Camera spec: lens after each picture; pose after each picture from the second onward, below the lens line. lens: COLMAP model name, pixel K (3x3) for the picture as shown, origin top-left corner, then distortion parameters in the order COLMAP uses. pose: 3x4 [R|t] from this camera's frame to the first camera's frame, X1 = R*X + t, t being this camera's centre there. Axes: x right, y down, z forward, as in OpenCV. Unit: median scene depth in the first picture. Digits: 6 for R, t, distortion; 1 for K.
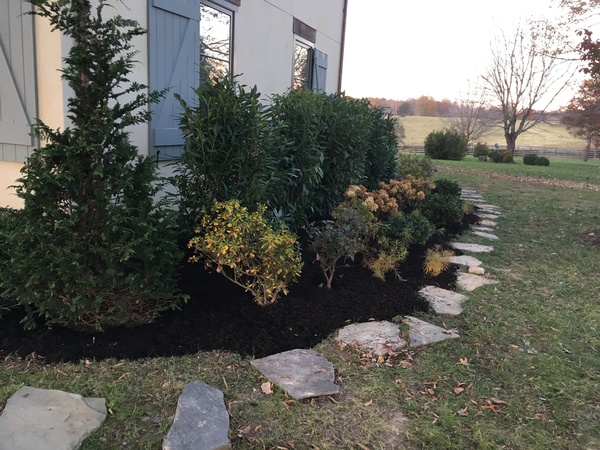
lens RADIAL K [[526.0, 0, 300.0], [0, 526.0, 225.0], [0, 0, 1]] dist [0.087763, -0.126010]
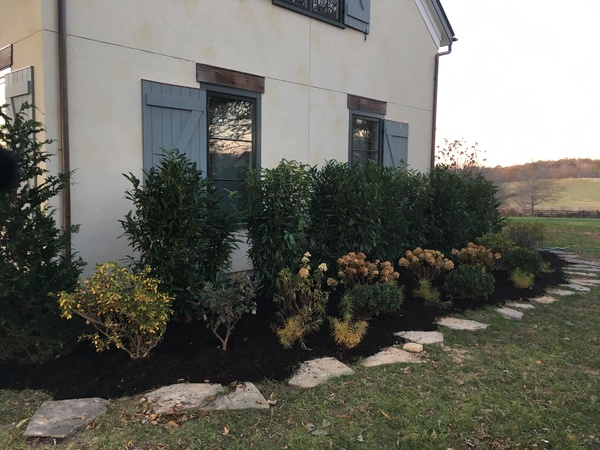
lens RADIAL K [[526.0, 0, 300.0], [0, 526.0, 225.0], [0, 0, 1]] dist [0.087763, -0.126010]
pose [[0.902308, -0.019584, -0.430647, 0.633858], [-0.040196, 0.990793, -0.129278, 0.006024], [0.429214, 0.133959, 0.893214, 0.113717]]
